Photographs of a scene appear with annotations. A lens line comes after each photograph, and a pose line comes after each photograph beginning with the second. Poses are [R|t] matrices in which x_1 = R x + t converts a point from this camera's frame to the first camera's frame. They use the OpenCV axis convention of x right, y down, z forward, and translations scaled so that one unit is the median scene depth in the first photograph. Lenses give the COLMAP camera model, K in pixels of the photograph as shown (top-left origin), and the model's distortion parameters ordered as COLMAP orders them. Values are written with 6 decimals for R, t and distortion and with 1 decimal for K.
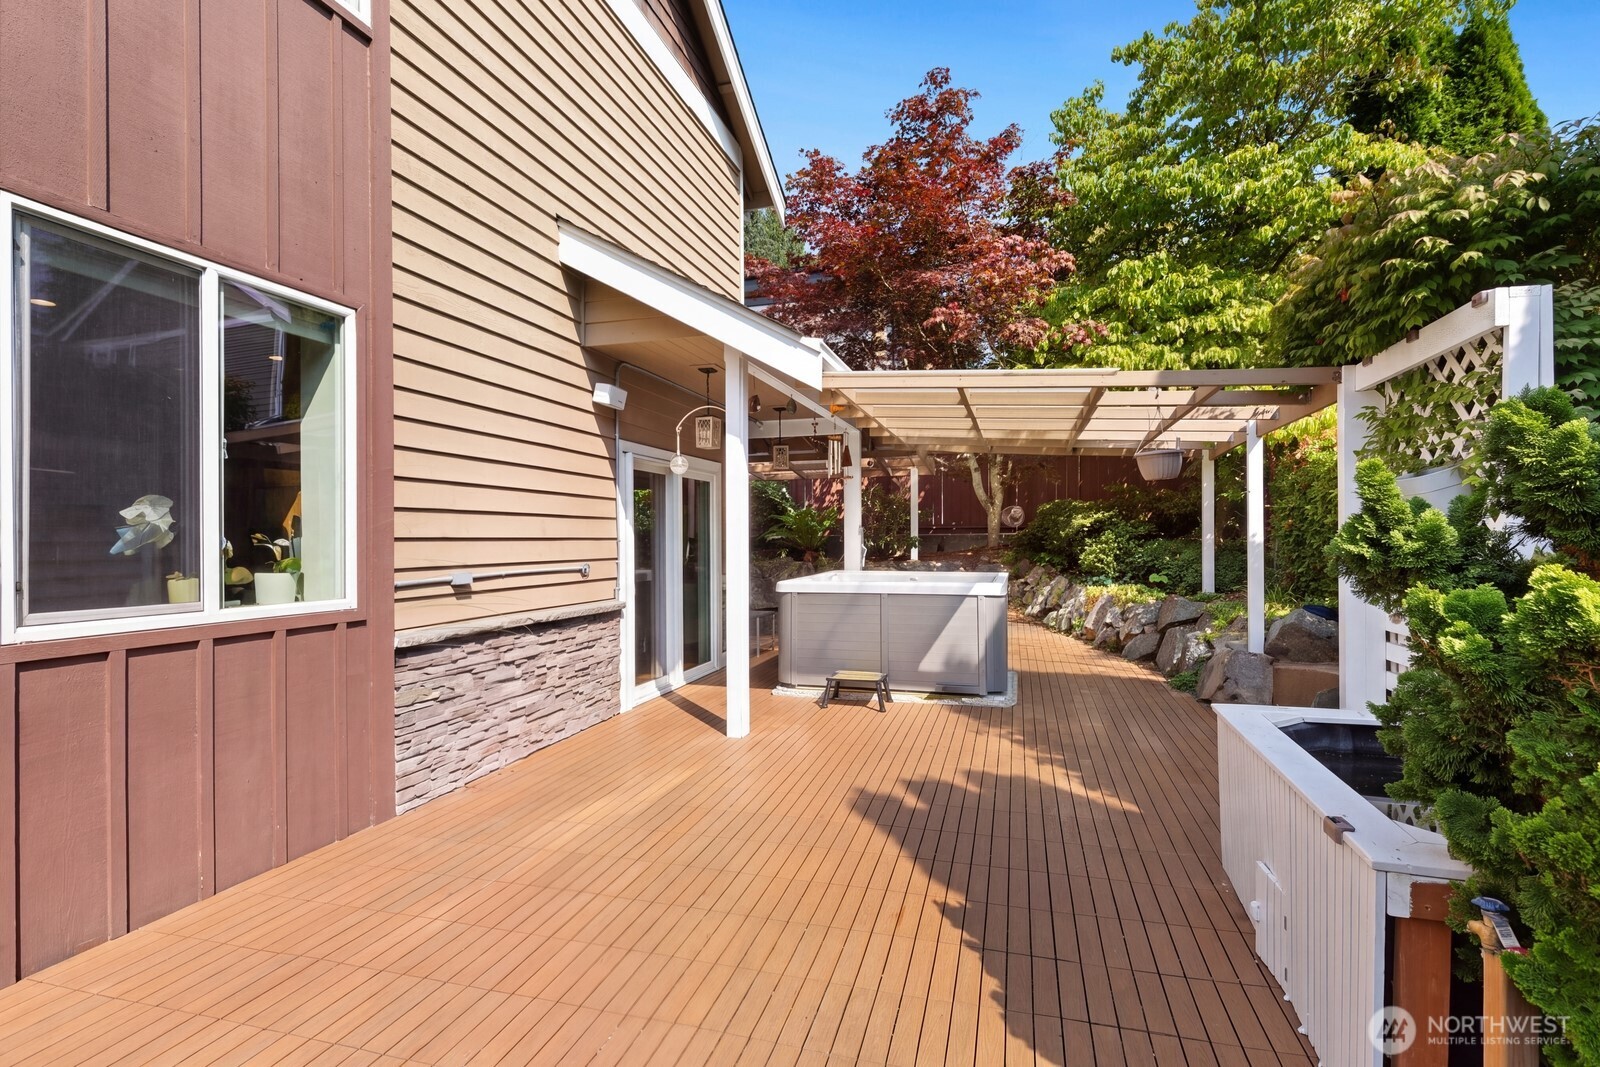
lens RADIAL K [[718.0, 0, 799.3], [0, 718.0, 535.6], [0, 0, 1]] dist [0.008848, -0.002717]
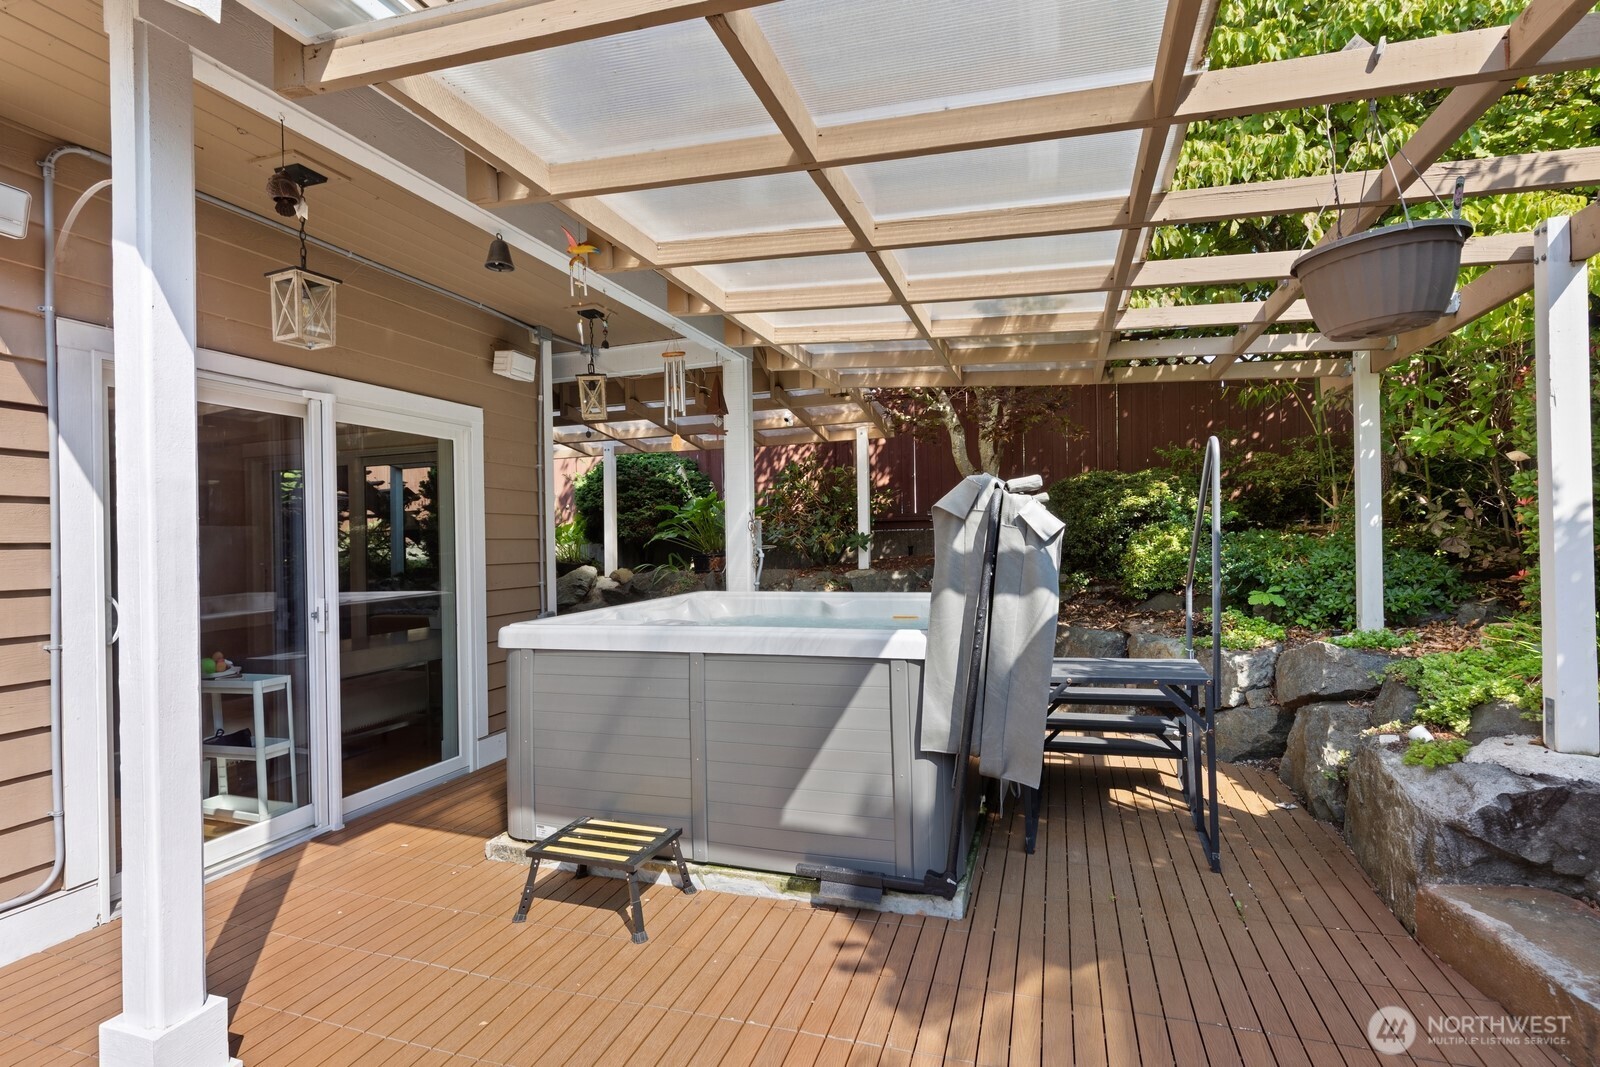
lens RADIAL K [[718.0, 0, 801.0], [0, 718.0, 538.1], [0, 0, 1]] dist [0.008848, -0.002717]
pose [[0.998722, -0.015977, -0.047945, 0.160470], [0.015912, 0.999872, -0.001754, 0.006753], [0.047967, 0.000989, 0.998848, 0.413972]]
